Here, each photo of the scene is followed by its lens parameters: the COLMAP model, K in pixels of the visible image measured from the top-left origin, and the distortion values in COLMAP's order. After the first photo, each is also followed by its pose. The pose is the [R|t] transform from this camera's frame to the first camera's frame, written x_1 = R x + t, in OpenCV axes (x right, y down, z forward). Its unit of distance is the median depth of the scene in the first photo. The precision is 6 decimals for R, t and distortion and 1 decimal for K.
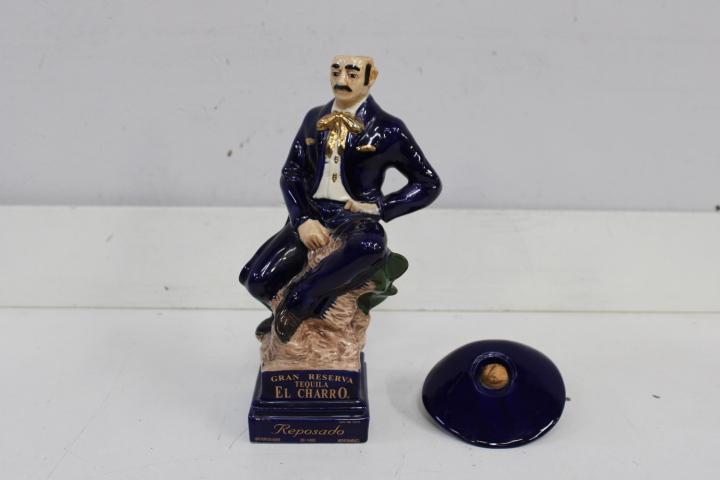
lens RADIAL K [[833.5, 0, 360.0], [0, 833.5, 240.0], [0, 0, 1]] dist [-0.087379, 0.053260]
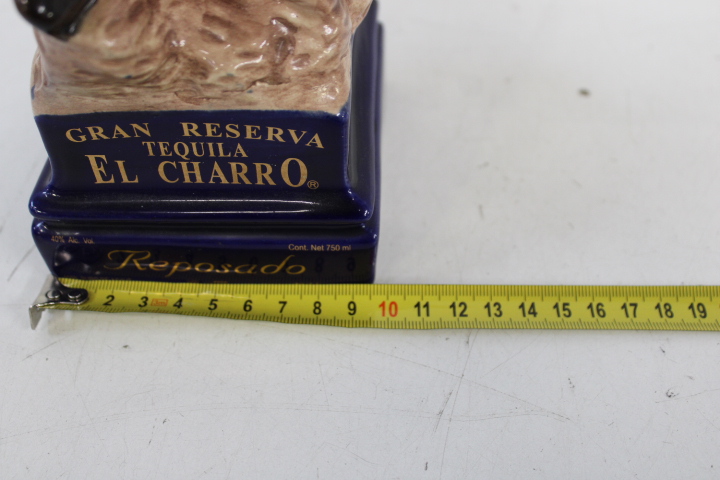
lens RADIAL K [[833.5, 0, 360.0], [0, 833.5, 240.0], [0, 0, 1]] dist [-0.087379, 0.053260]
pose [[0.997890, 0.024953, -0.059948, 0.024600], [0.009540, 0.856858, 0.515464, 0.040075], [0.064229, -0.514948, 0.854812, 0.712698]]
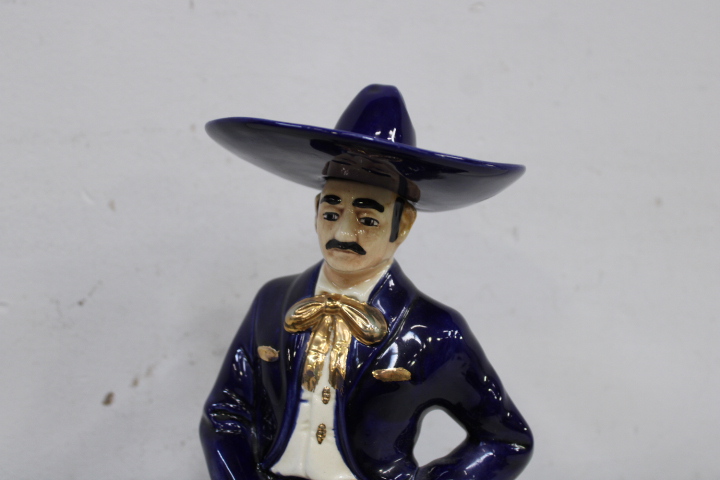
lens RADIAL K [[909.7, 0, 360.0], [0, 909.7, 240.0], [0, 0, 1]] dist [-0.068334, 0.012544]
pose [[0.993890, 0.024350, 0.107656, -0.066607], [-0.007847, 0.988482, -0.151136, -0.106033], [-0.110096, 0.149367, 0.982633, 0.480473]]
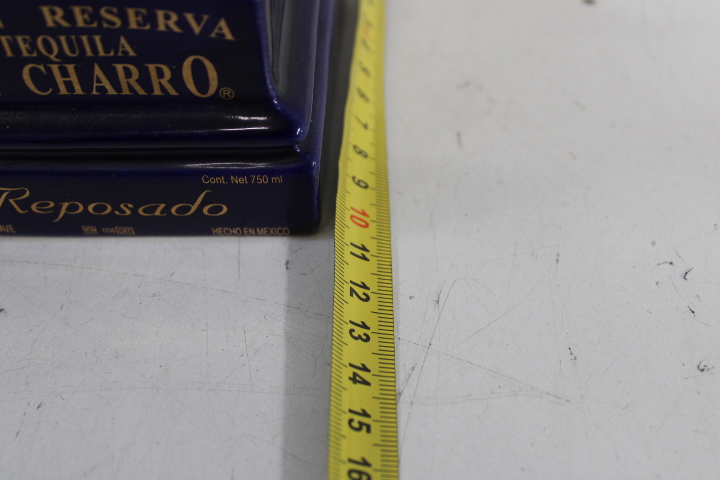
lens RADIAL K [[818.8, 0, 360.0], [0, 818.8, 240.0], [0, 0, 1]] dist [-0.093551, 0.071387]
pose [[0.997295, 0.017859, -0.071298, 0.043402], [0.023889, 0.838610, 0.544209, 0.096168], [0.069510, -0.544440, 0.835915, 0.780102]]
